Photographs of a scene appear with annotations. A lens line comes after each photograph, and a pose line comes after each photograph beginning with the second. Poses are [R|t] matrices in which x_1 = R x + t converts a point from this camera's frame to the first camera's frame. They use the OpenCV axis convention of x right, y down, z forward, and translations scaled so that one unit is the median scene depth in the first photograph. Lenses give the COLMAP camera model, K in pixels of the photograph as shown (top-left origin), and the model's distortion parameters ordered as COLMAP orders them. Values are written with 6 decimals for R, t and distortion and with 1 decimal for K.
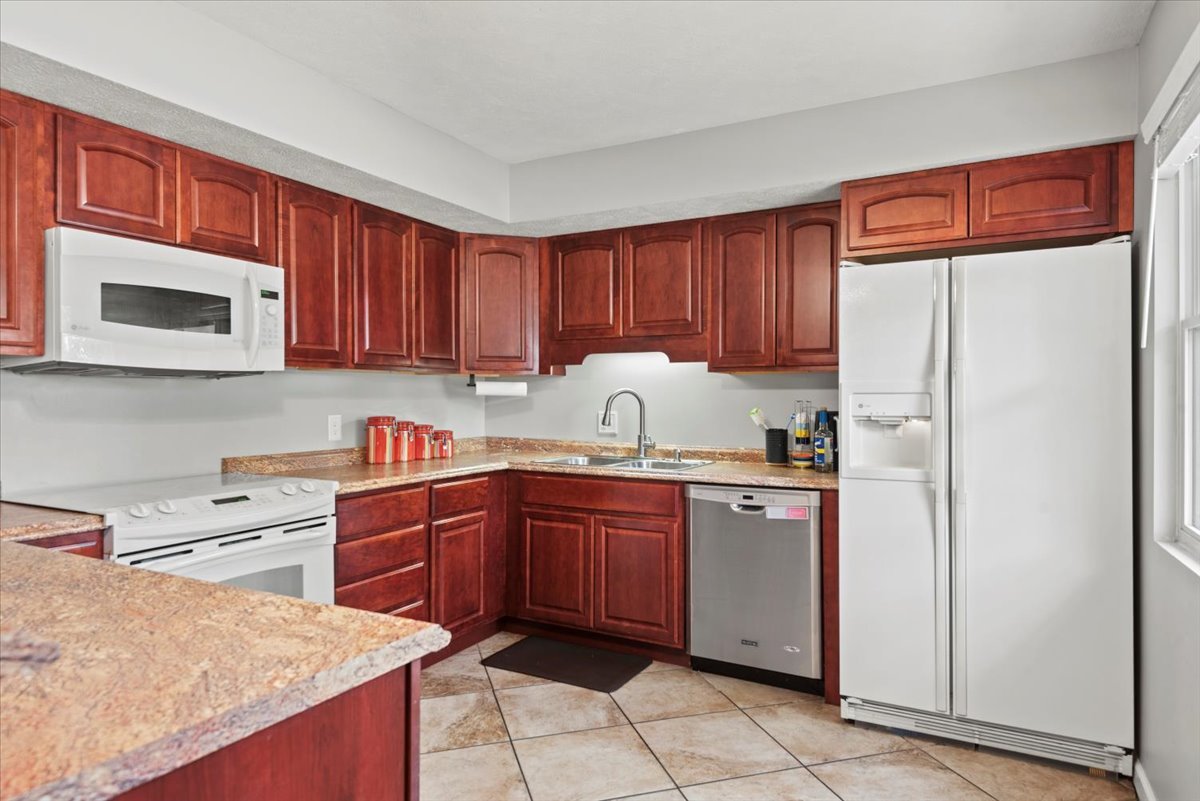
lens RADIAL K [[723.2, 0, 600.2], [0, 723.2, 399.1], [0, 0, 1]] dist [0.031523, -0.017330]
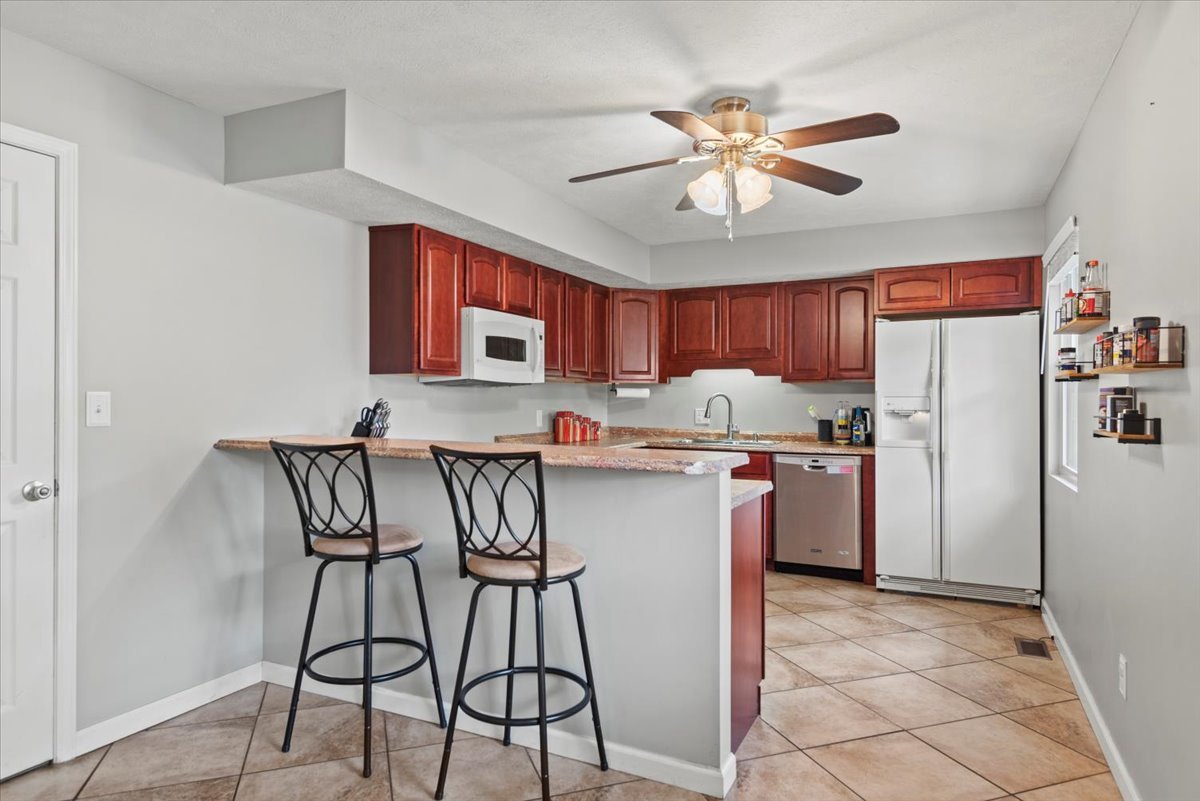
lens RADIAL K [[723.2, 0, 597.9], [0, 723.2, 398.7], [0, 0, 1]] dist [0.031523, -0.017330]
pose [[0.999291, 0.001444, 0.037621, -0.348170], [-0.001352, 0.999996, -0.002449, 0.001533], [-0.037624, 0.002397, 0.999289, -0.609857]]
